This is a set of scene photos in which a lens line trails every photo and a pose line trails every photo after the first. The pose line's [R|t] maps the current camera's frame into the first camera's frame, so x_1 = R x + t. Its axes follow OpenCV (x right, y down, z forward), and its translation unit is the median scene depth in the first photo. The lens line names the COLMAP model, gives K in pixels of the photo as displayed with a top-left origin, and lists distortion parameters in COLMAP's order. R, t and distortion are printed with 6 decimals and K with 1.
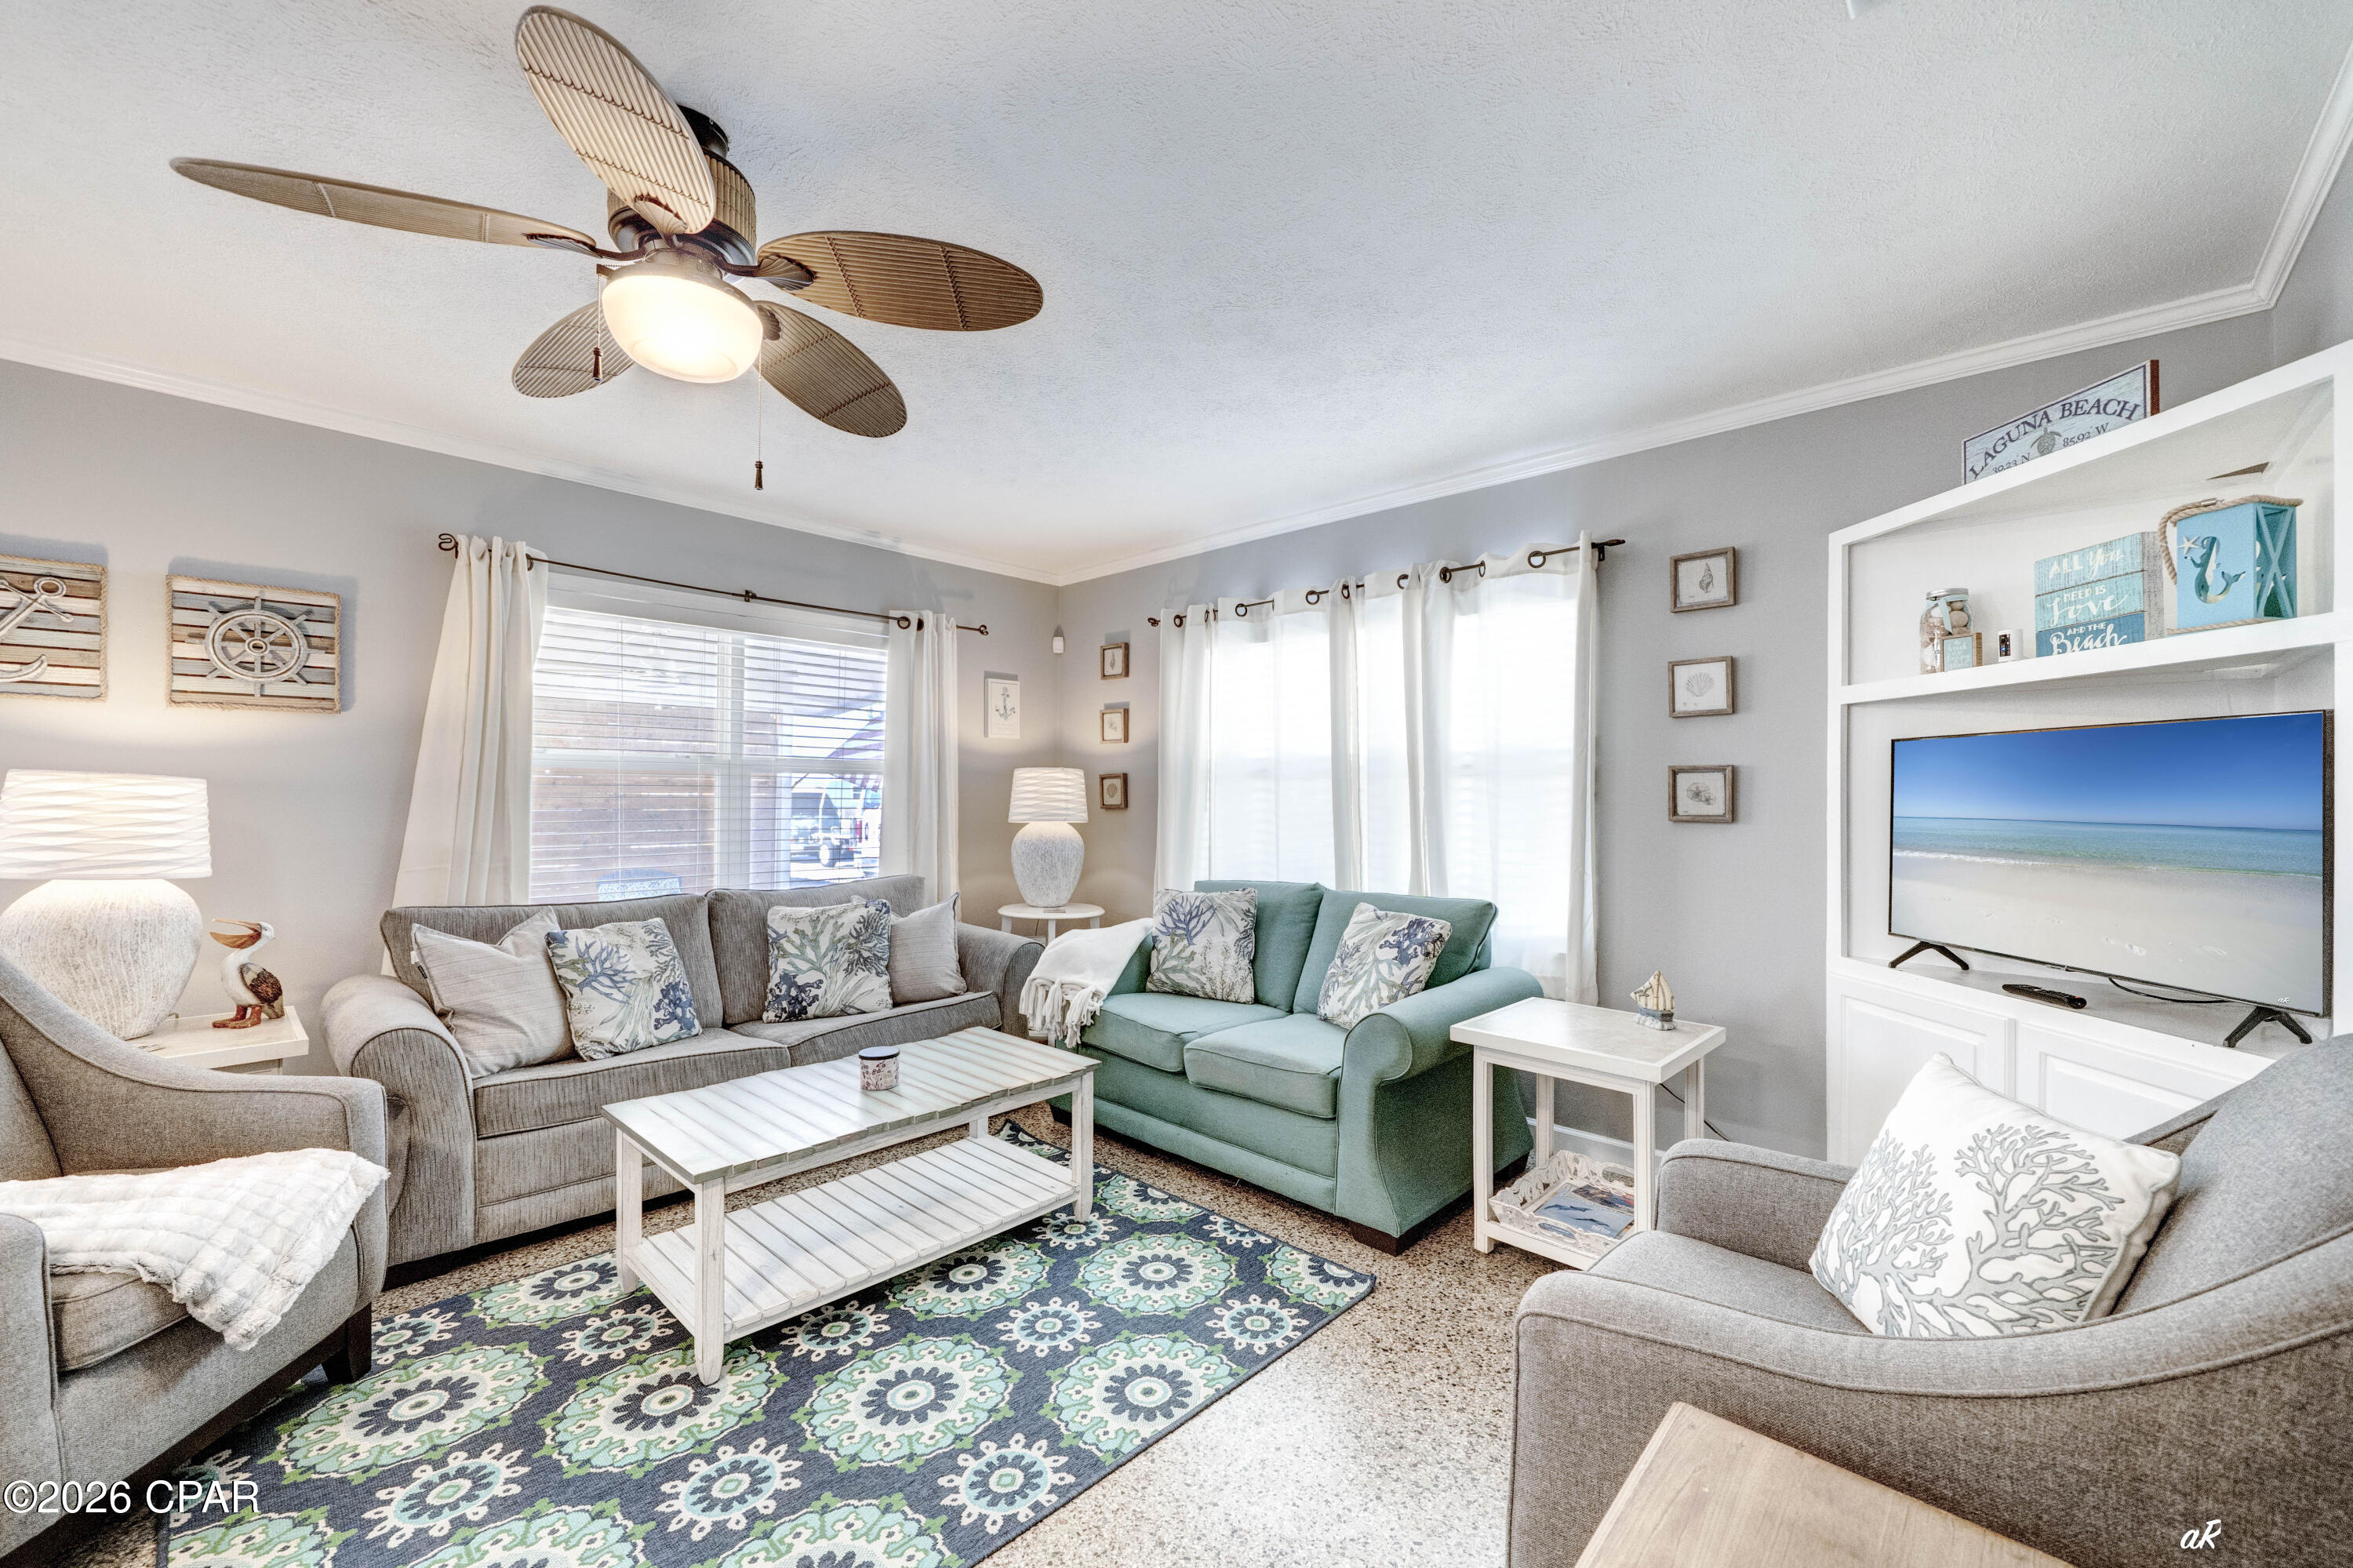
lens RADIAL K [[918.4, 0, 1194.2], [0, 918.4, 790.9], [0, 0, 1]] dist [-0.003093, -0.000225]
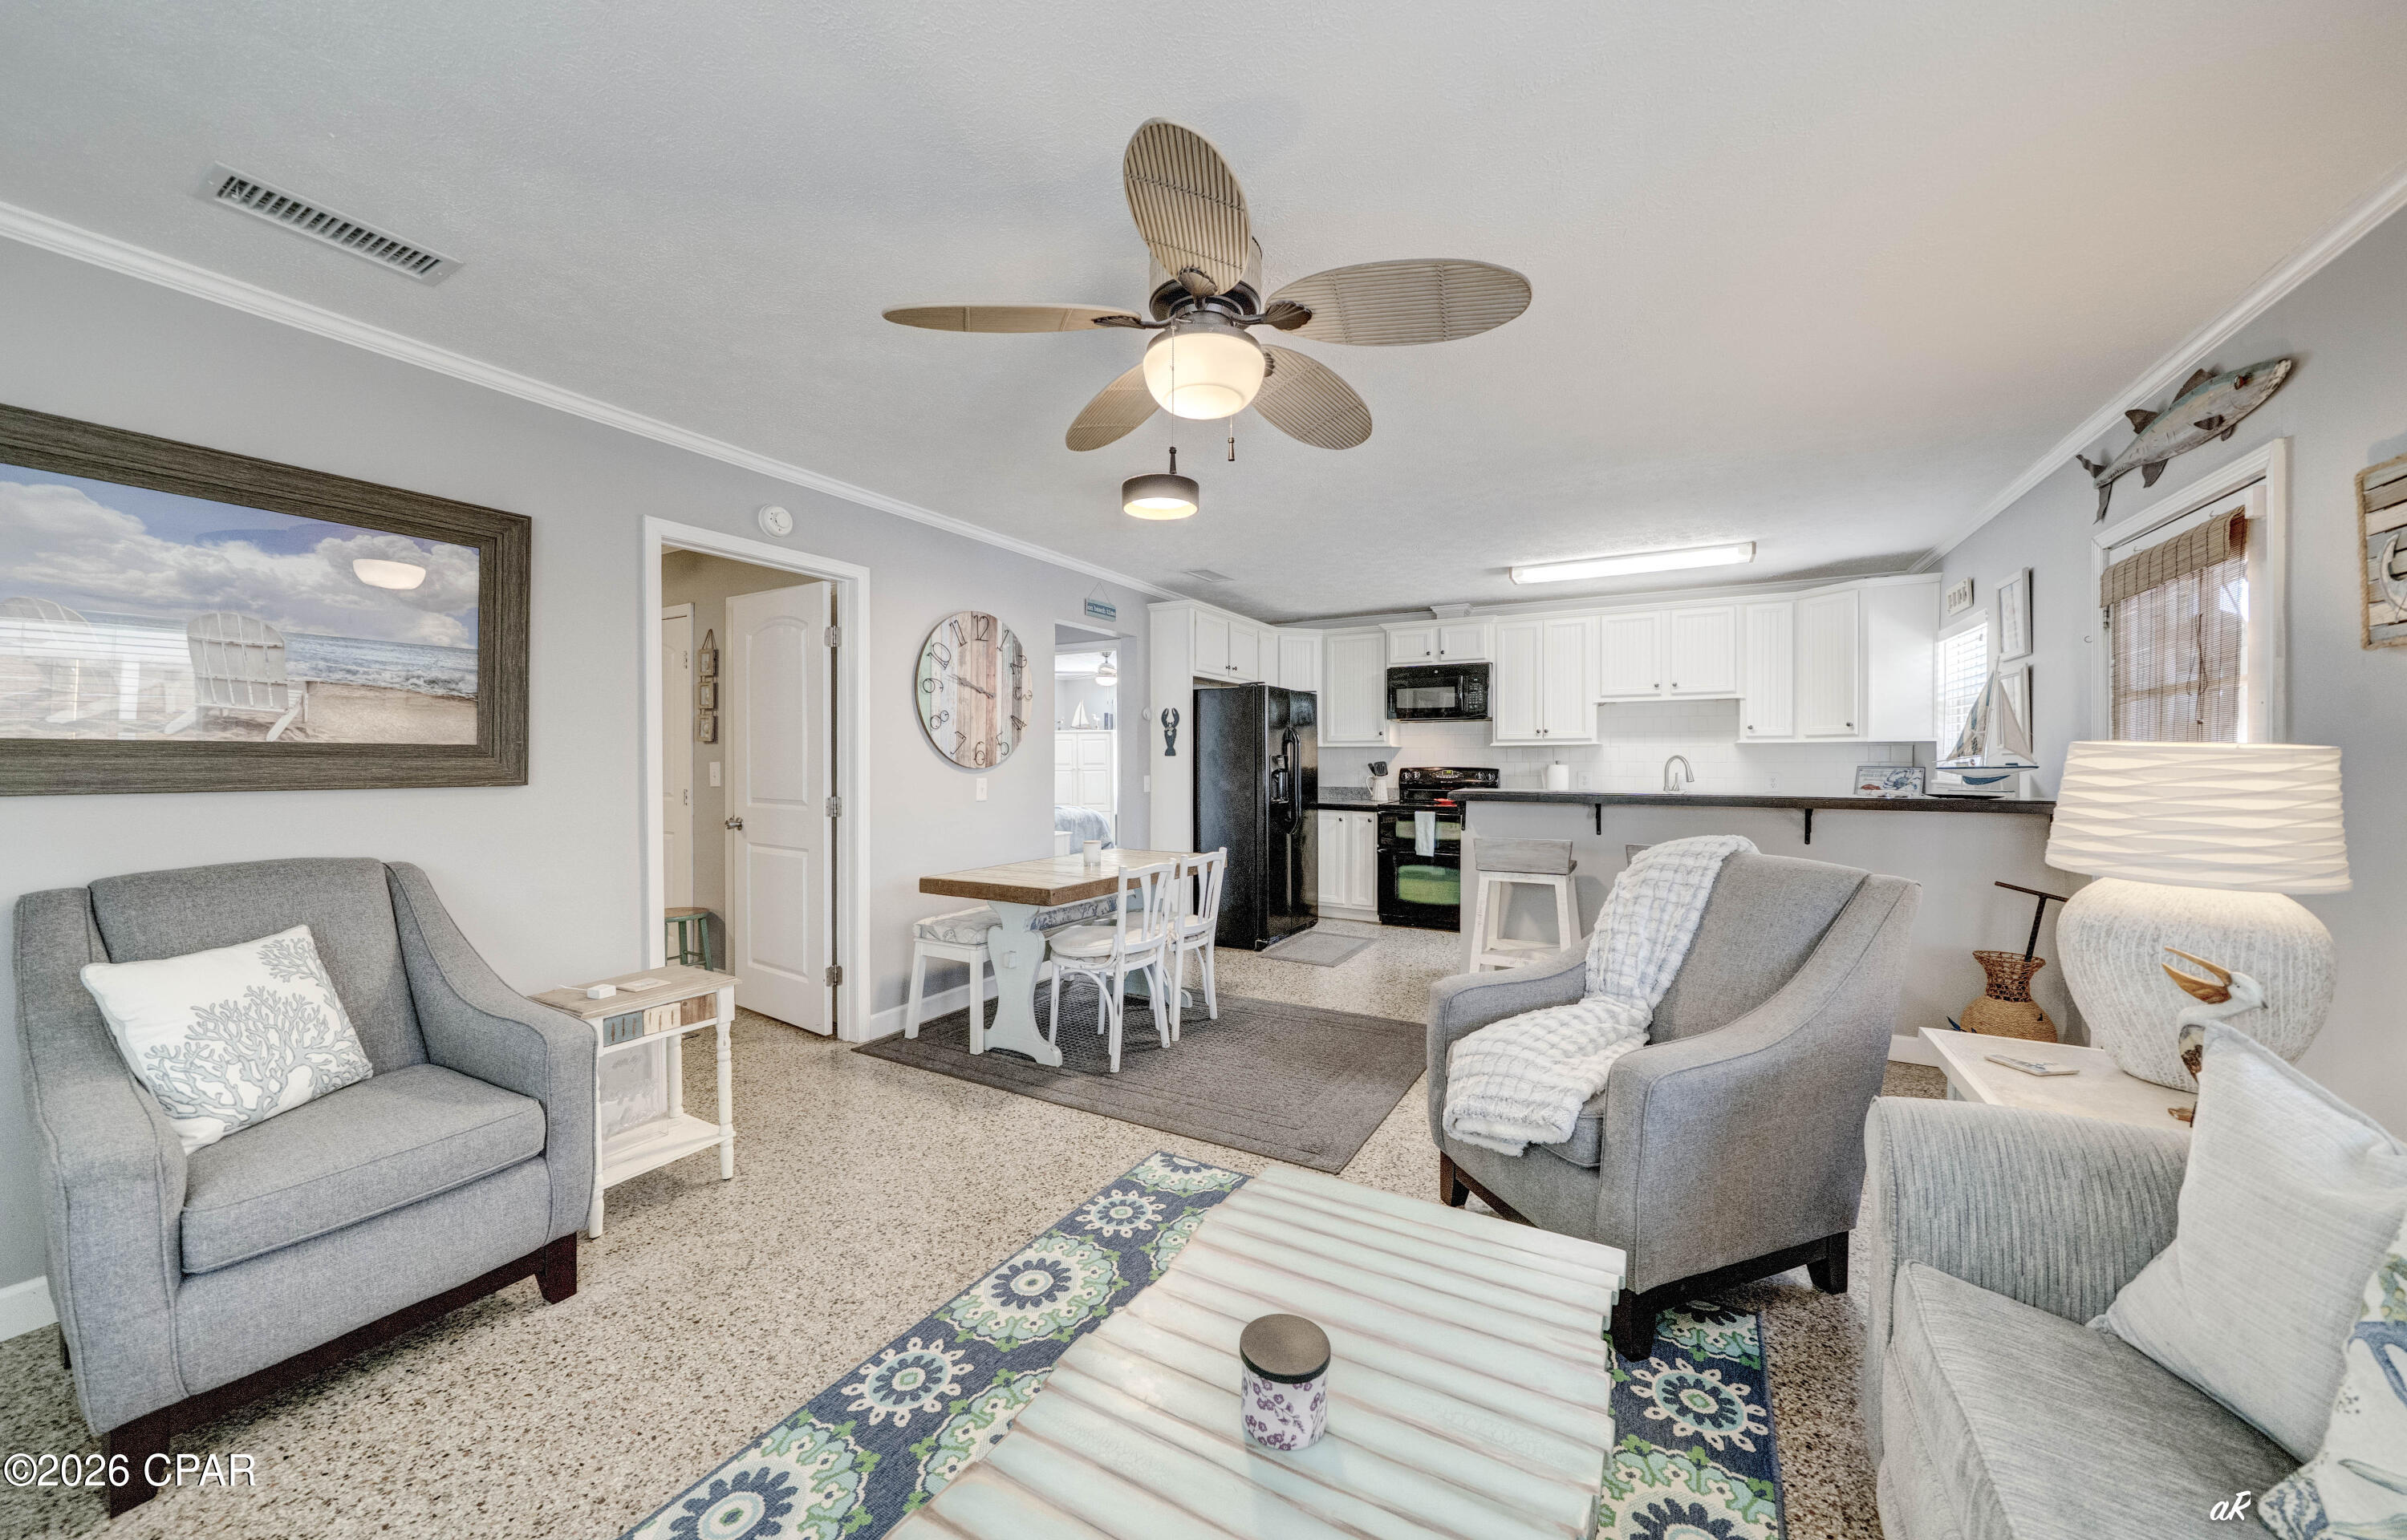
lens RADIAL K [[817.8, 0, 1224.8], [0, 817.8, 755.8], [0, 0, 1]] dist [0.000322, -0.000184]
pose [[-0.965843, -0.008787, -0.258981, -0.203139], [-0.005886, 0.999911, -0.011978, 0.004948], [0.259063, -0.010044, -0.965808, 1.347279]]
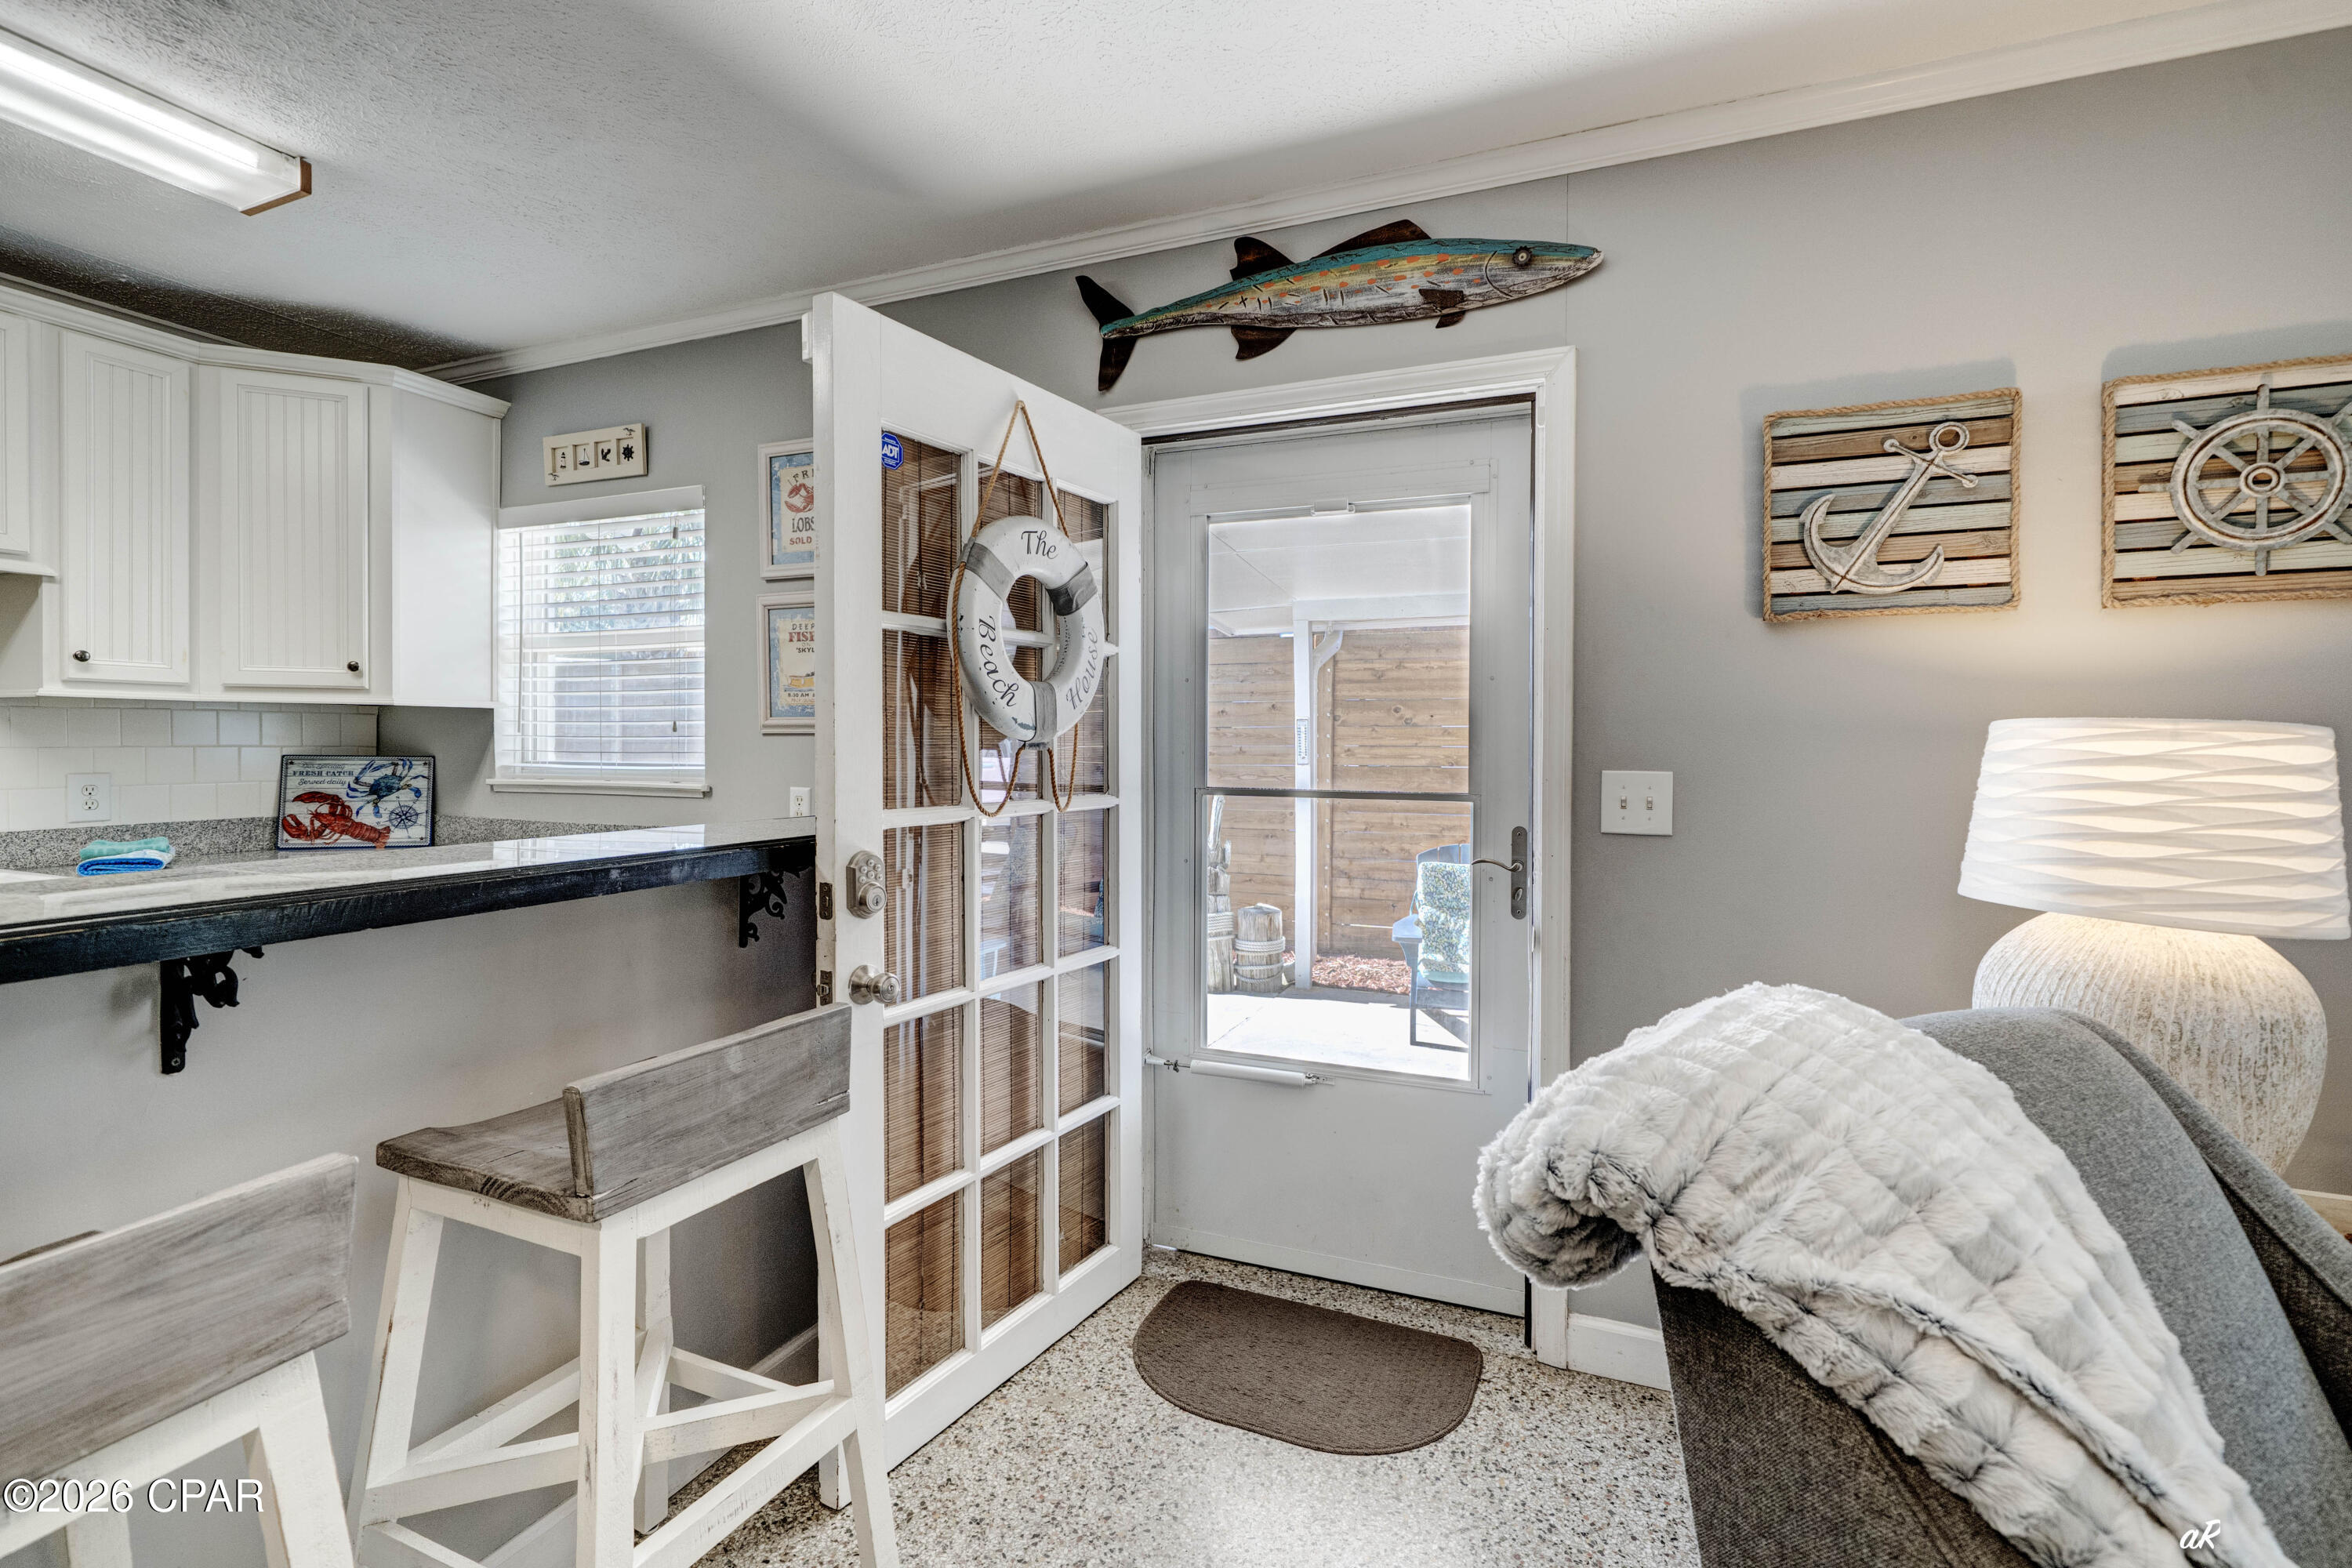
lens RADIAL K [[995.8, 0, 1124.7], [0, 995.8, 743.2], [0, 0, 1]] dist [0.004377, -0.001356]
pose [[0.369702, -0.000302, -0.929150, -0.815925], [0.006960, 0.999973, 0.002444, -0.014064], [0.929124, -0.007370, 0.369694, 0.200381]]
